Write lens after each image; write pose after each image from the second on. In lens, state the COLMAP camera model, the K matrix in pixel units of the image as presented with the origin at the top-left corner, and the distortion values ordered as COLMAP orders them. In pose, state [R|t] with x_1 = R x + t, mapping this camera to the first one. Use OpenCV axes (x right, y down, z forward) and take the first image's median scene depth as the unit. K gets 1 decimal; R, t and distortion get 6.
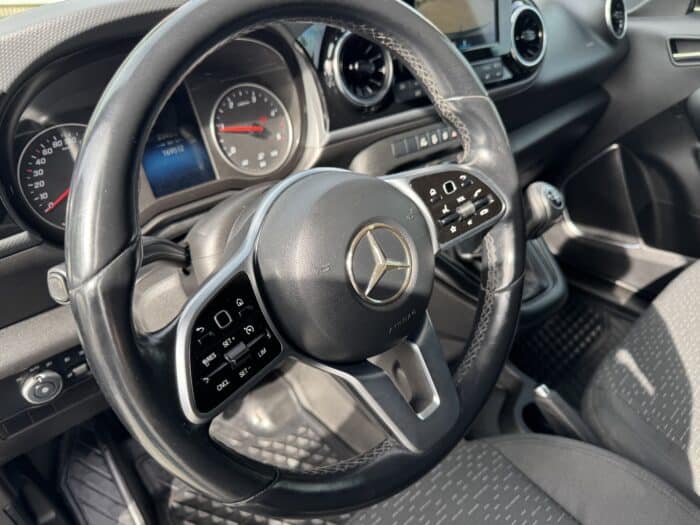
lens RADIAL K [[496.1, 0, 348.3], [0, 496.1, 266.3], [0, 0, 1]] dist [0.019564, -0.029269]
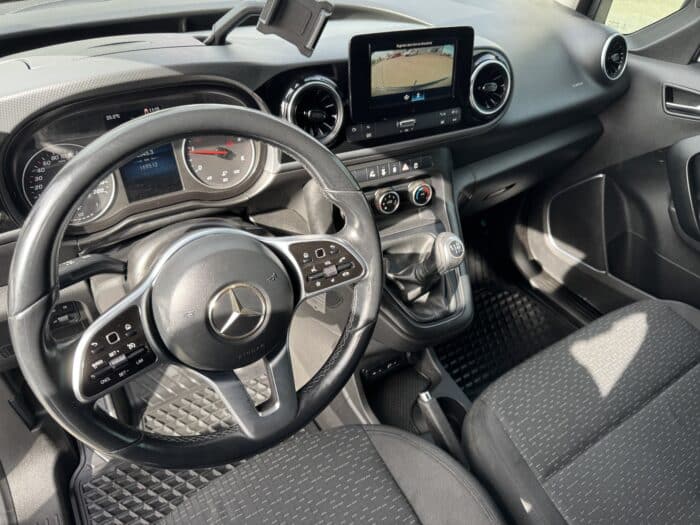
lens RADIAL K [[485.7, 0, 350.0], [0, 485.7, 262.5], [0, 0, 1]] dist [0.094890, -0.151753]
pose [[0.981197, 0.176731, -0.077584, 0.288014], [-0.166231, 0.978052, 0.125622, -0.230992], [0.098083, -0.110363, 0.989040, -0.210782]]
